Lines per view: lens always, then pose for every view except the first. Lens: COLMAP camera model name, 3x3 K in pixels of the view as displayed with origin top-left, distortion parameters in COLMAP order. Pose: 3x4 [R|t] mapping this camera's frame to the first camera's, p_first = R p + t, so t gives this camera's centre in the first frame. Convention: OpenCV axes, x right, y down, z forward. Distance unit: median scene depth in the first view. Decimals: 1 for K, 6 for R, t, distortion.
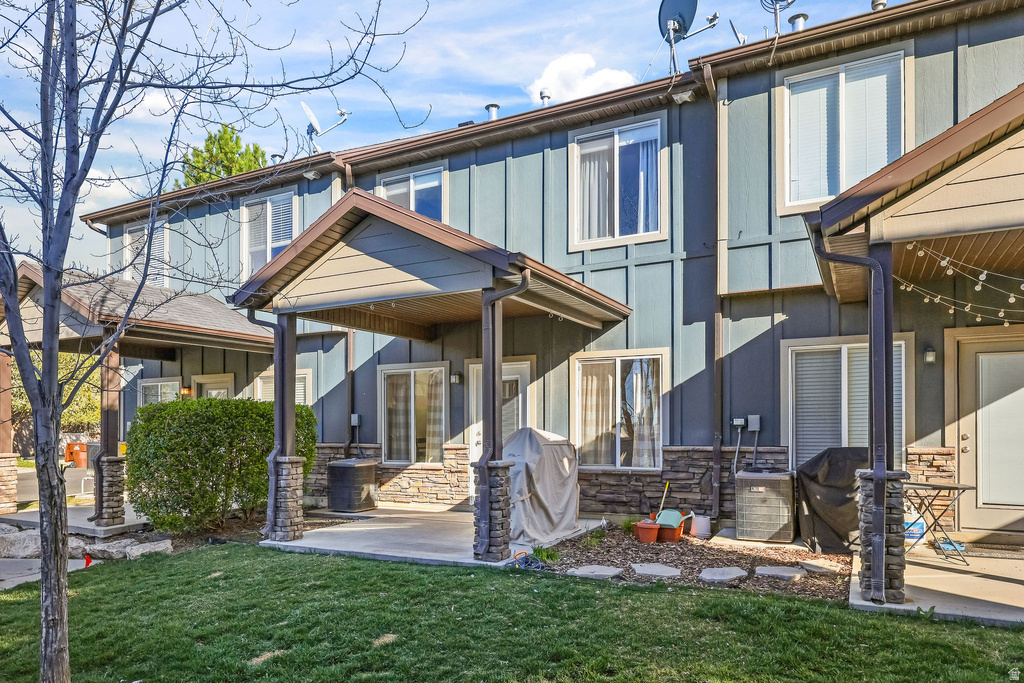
lens RADIAL K [[649.5, 0, 517.4], [0, 649.5, 424.2], [0, 0, 1]] dist [0.008007, 0.001710]
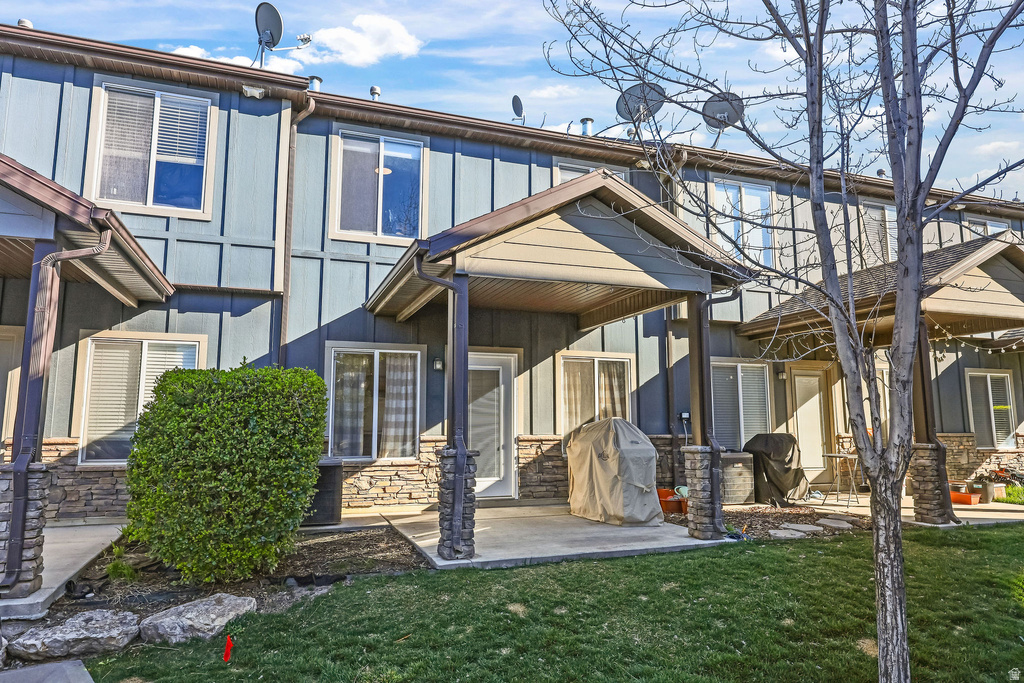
lens RADIAL K [[643.9, 0, 506.2], [0, 643.9, 340.4], [0, 0, 1]] dist [0.016105, 0.003587]
pose [[0.686411, 0.099188, 0.720418, -0.739201], [-0.008948, 0.991732, -0.128016, 0.013531], [-0.727159, 0.081425, 0.681623, 0.311896]]
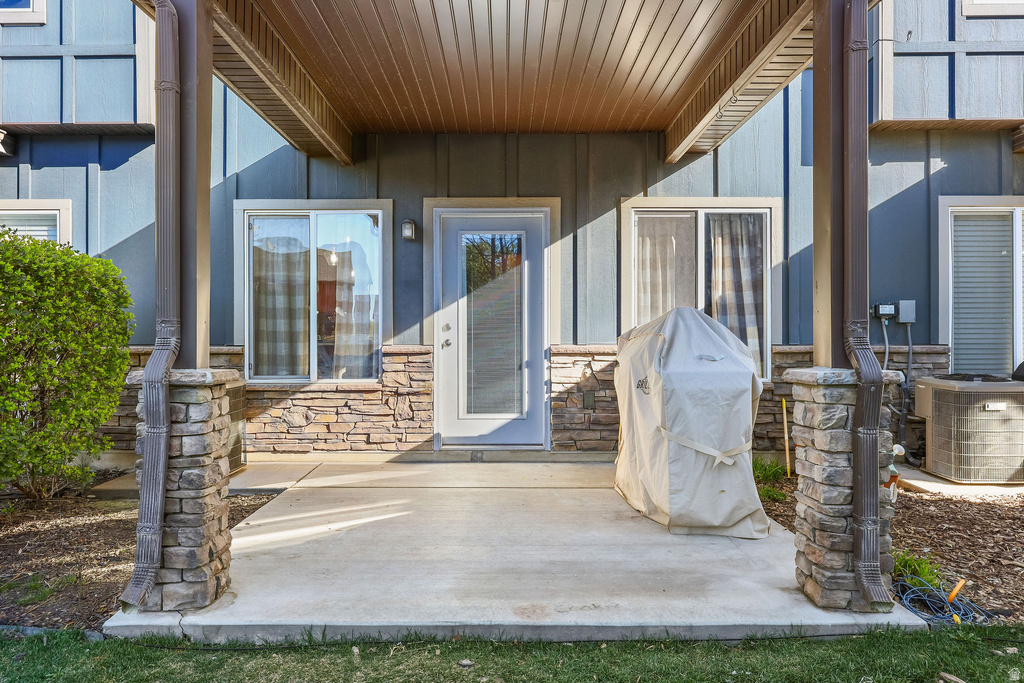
lens RADIAL K [[649.5, 0, 512.0], [0, 649.5, 335.7], [0, 0, 1]] dist [0.008007, 0.001710]
pose [[0.897385, 0.007032, 0.441193, -0.280439], [-0.006543, 0.999975, -0.002630, 0.024589], [-0.441201, -0.000526, 0.897408, 0.473317]]
